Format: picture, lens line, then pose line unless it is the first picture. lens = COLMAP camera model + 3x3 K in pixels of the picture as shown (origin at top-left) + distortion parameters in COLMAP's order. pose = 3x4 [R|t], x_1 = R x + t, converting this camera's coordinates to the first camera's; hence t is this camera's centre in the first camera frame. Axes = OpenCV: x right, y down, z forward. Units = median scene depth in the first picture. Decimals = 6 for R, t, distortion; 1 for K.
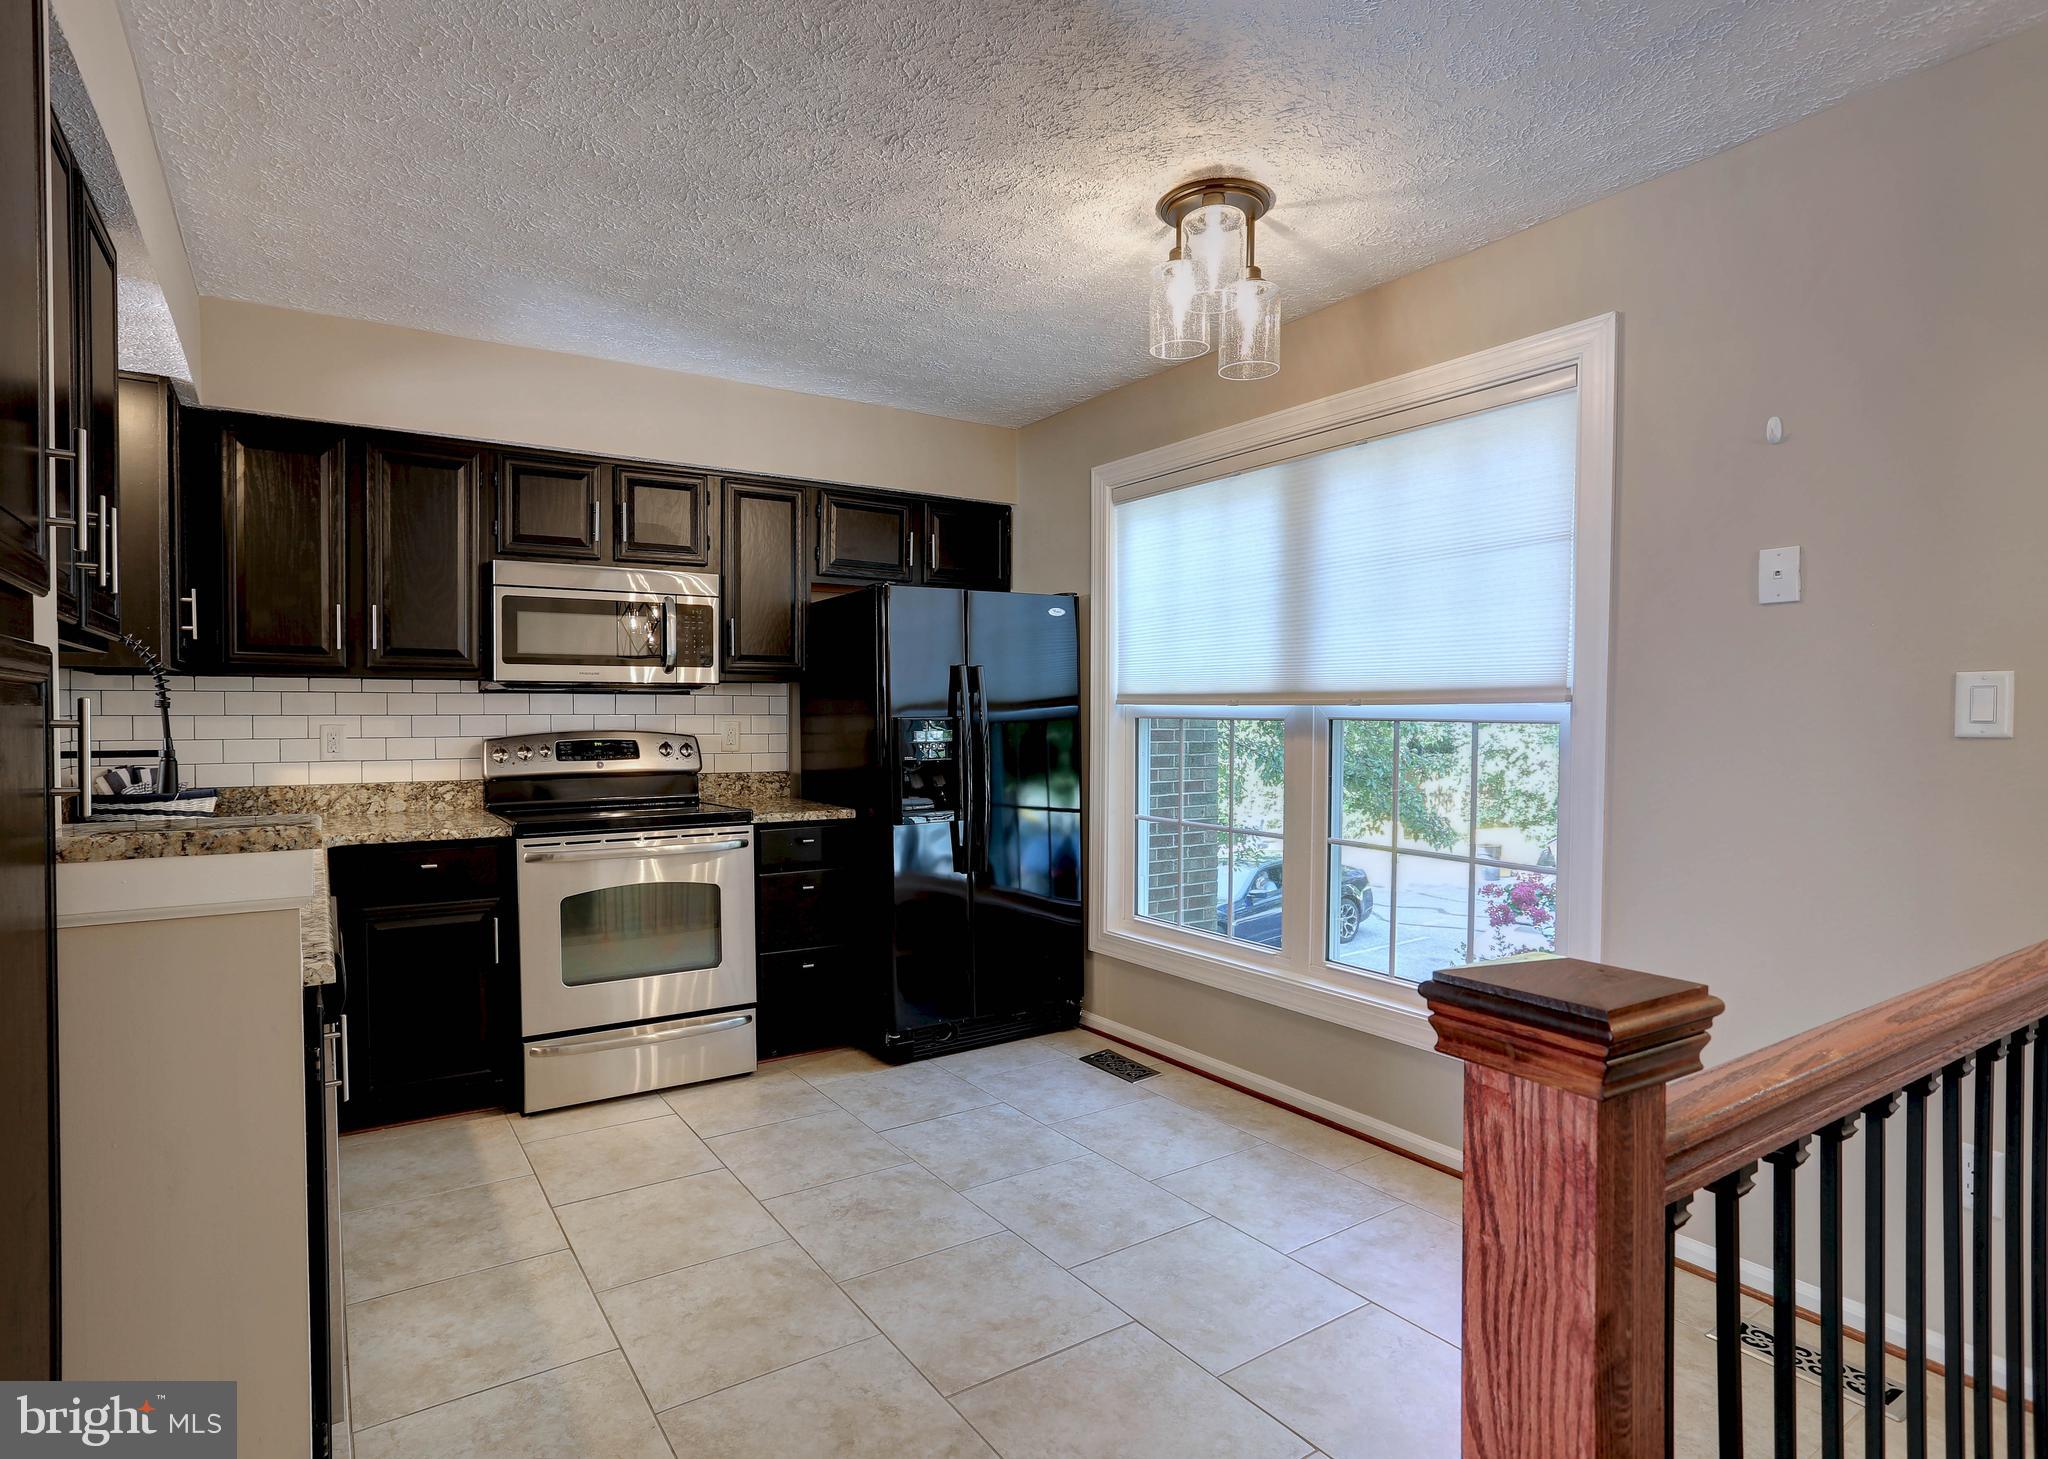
lens RADIAL K [[1035.9, 0, 928.1], [0, 1035.9, 725.6], [0, 0, 1]] dist [-0.017532, -0.000590]
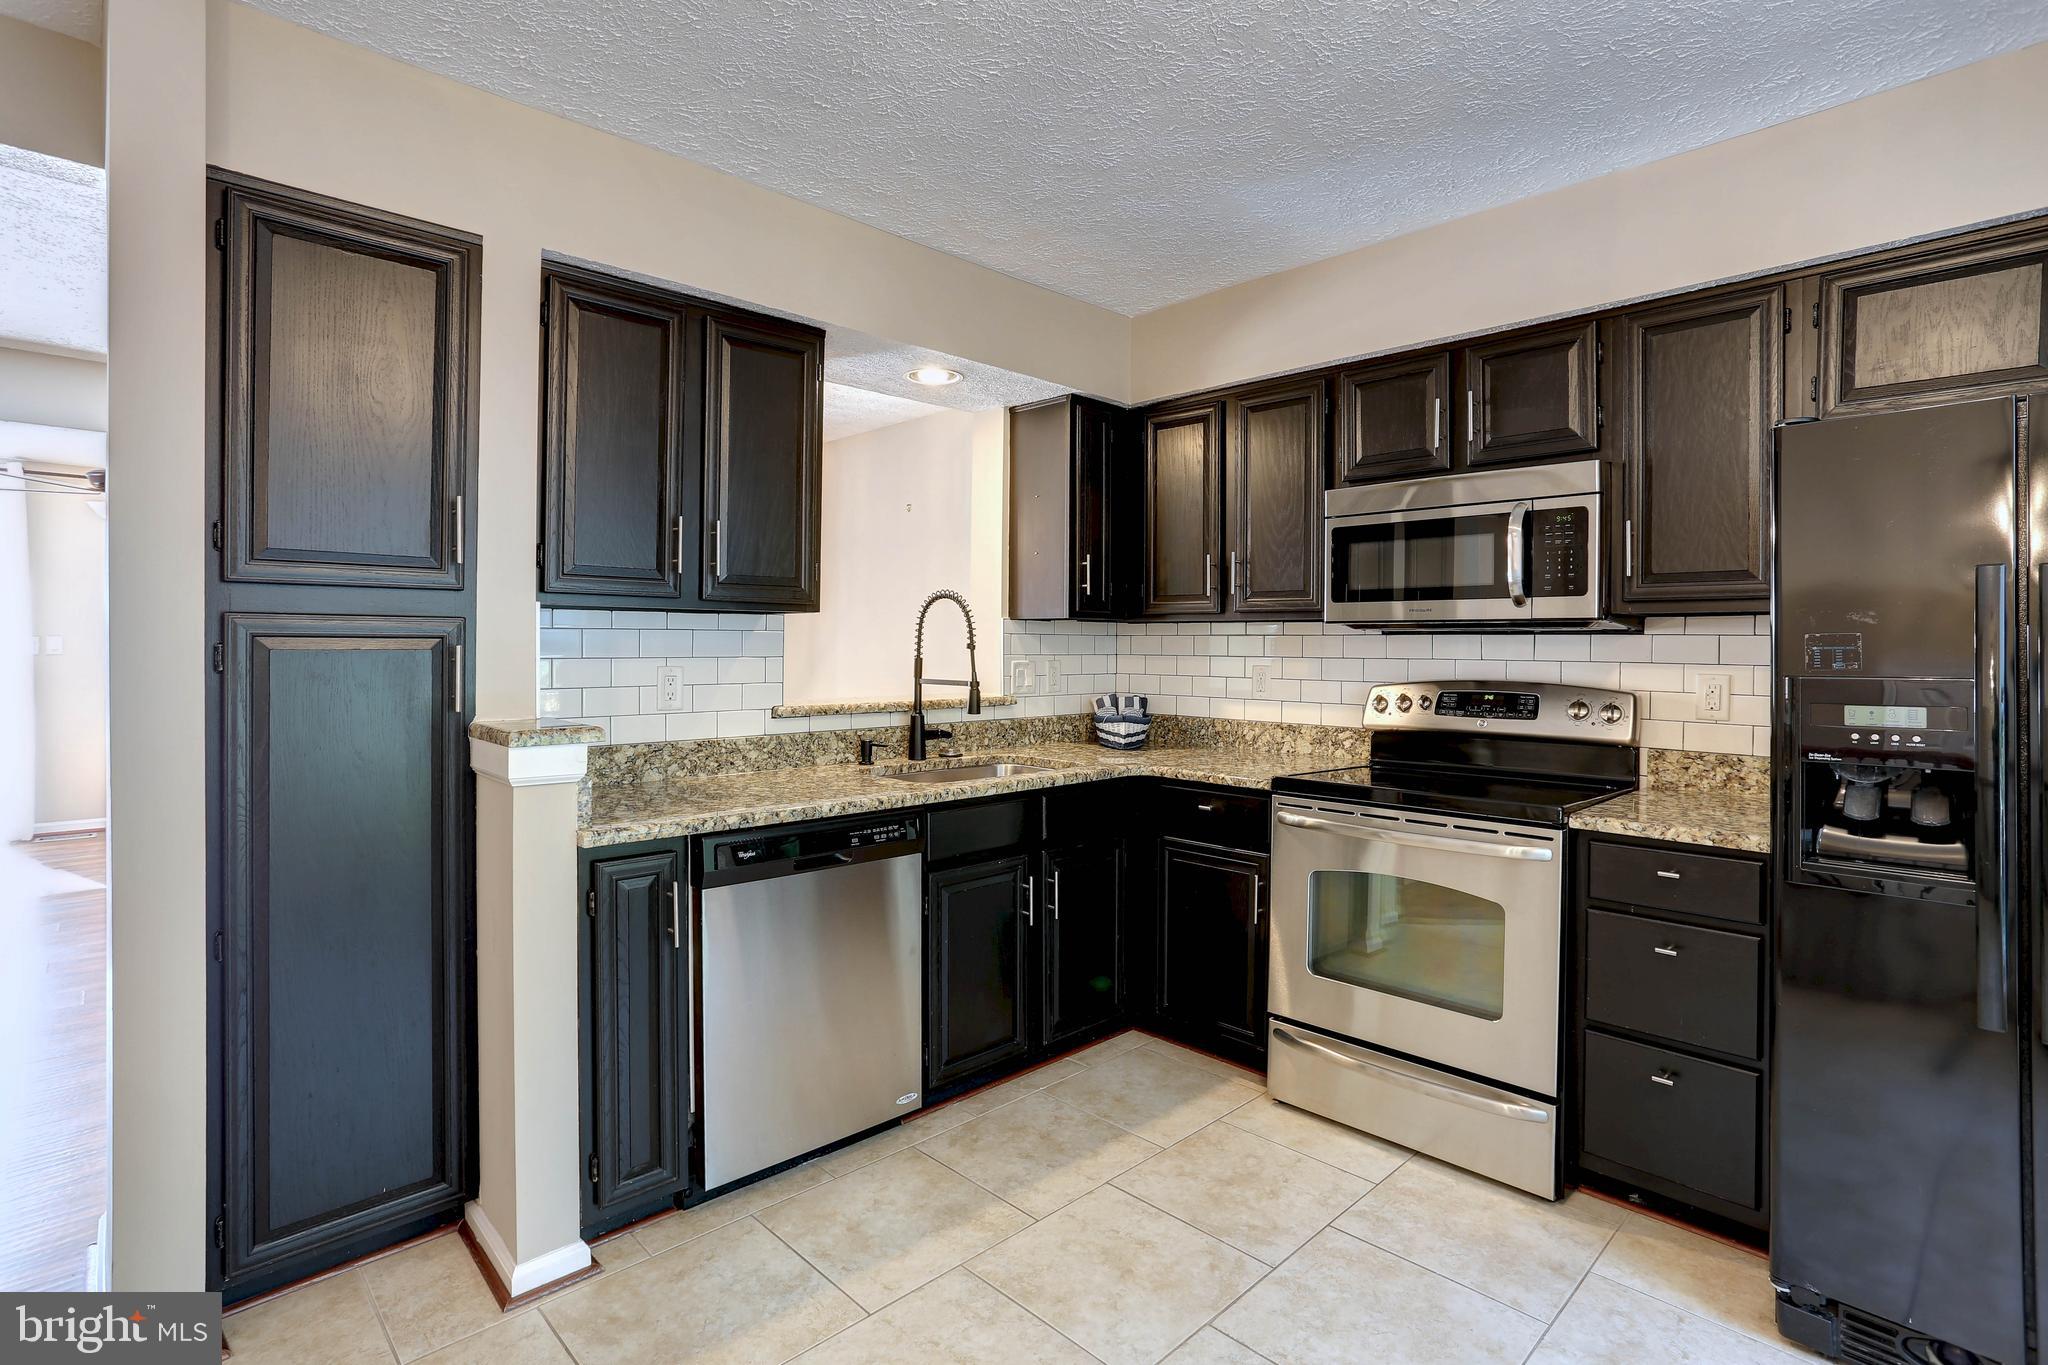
lens RADIAL K [[1004.3, 0, 1060.9], [0, 1004.3, 646.7], [0, 0, 1]] dist [-0.056883, 0.023950]
pose [[0.252068, 0.006492, -0.967688, 0.377610], [-0.021013, 0.999778, 0.001234, -0.017177], [0.967481, 0.020023, 0.252148, 0.547740]]
